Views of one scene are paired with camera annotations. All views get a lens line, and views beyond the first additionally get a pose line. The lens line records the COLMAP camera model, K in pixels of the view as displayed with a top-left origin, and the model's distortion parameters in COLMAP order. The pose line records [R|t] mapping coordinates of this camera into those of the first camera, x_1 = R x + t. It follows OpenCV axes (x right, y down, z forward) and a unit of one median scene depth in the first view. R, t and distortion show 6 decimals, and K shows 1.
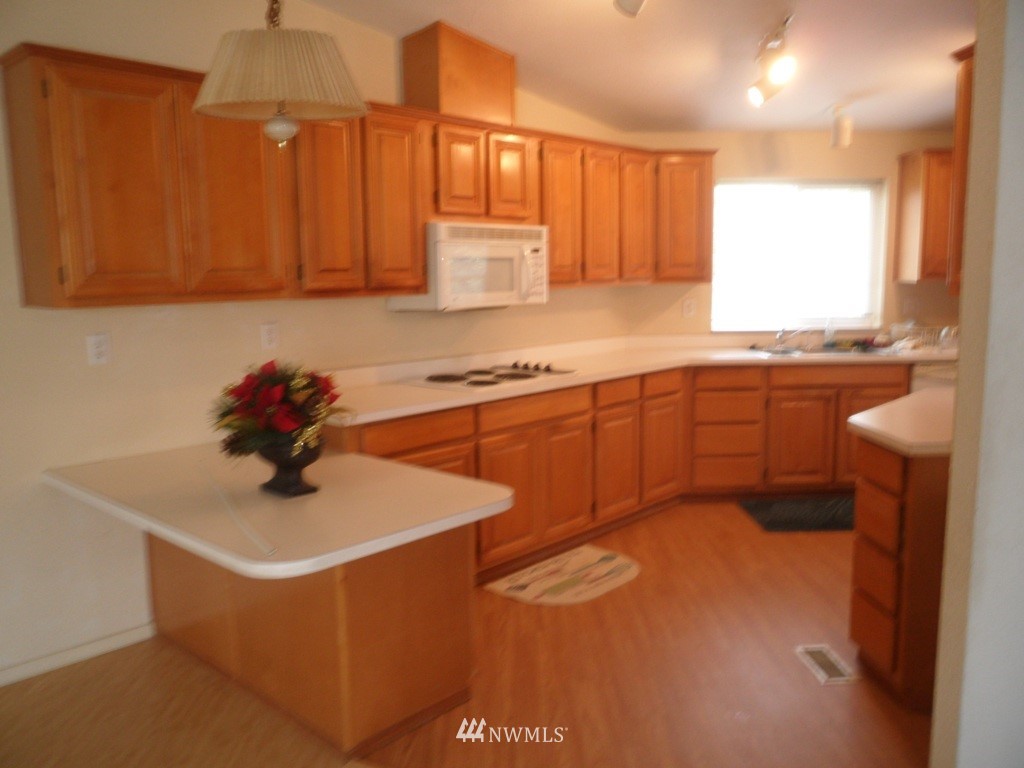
lens RADIAL K [[838.7, 0, 550.0], [0, 838.7, 385.8], [0, 0, 1]] dist [-0.008685, 0.002222]
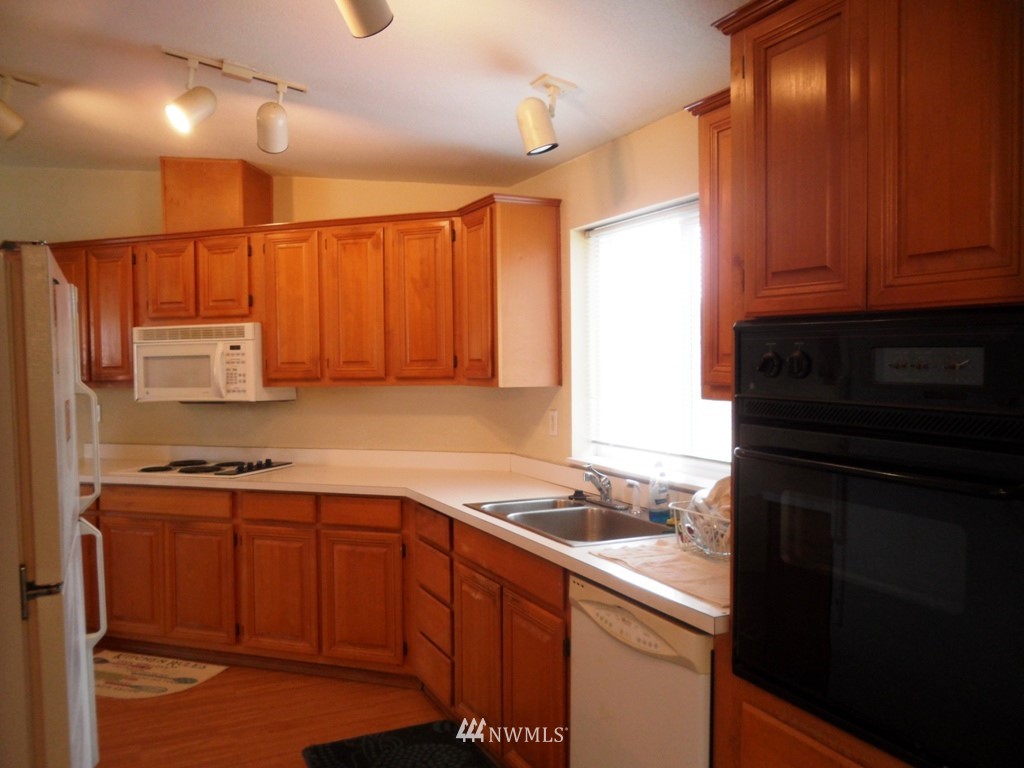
lens RADIAL K [[838.7, 0, 550.0], [0, 838.7, 385.8], [0, 0, 1]] dist [-0.008685, 0.002222]
pose [[0.356680, 0.026505, -0.933851, 1.049229], [-0.120175, 0.992594, -0.017728, -0.144495], [0.926465, 0.118549, 0.357224, 1.003653]]
